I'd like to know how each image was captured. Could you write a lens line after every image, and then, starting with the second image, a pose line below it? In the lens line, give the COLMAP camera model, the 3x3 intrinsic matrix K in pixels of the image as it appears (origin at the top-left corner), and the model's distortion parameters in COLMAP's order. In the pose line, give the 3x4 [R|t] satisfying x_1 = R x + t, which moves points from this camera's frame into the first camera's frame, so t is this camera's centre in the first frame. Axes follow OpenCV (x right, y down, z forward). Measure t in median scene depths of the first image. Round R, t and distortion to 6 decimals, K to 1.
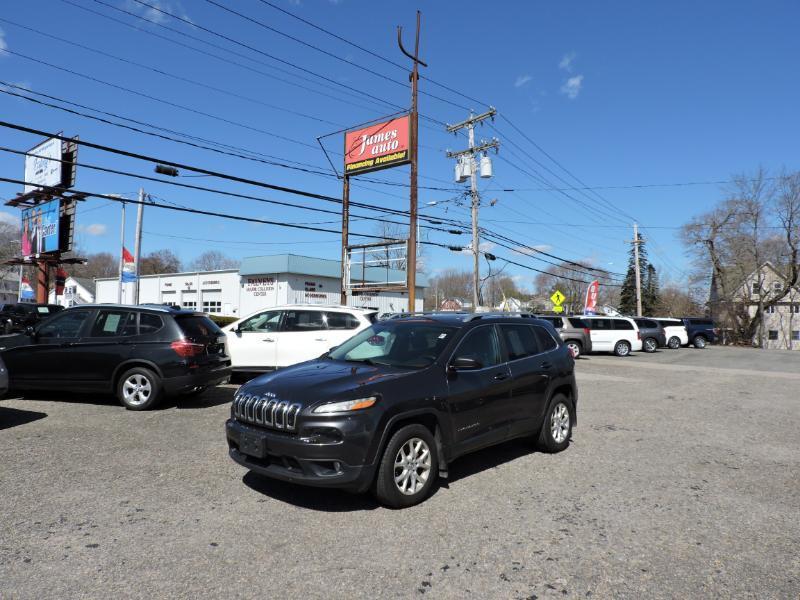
lens RADIAL K [[578.9, 0, 400.5], [0, 578.9, 300.5], [0, 0, 1]] dist [-0.010423, 0.000686]
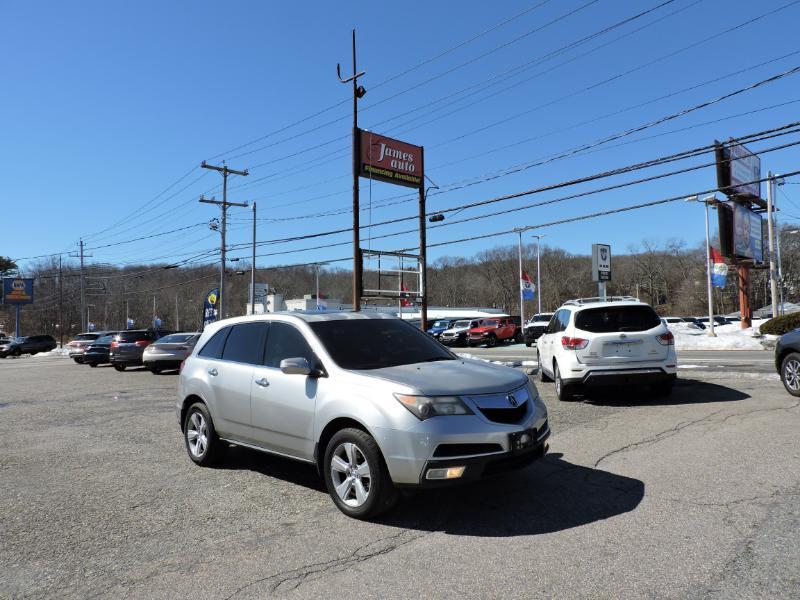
lens RADIAL K [[580.2, 0, 400.8], [0, 580.2, 301.5], [0, 0, 1]] dist [-0.010110, 0.002435]
pose [[0.088303, 0.044034, 0.995120, -0.931575], [0.007370, 0.998966, -0.044858, 0.031150], [-0.996066, 0.011295, 0.087887, 0.777607]]
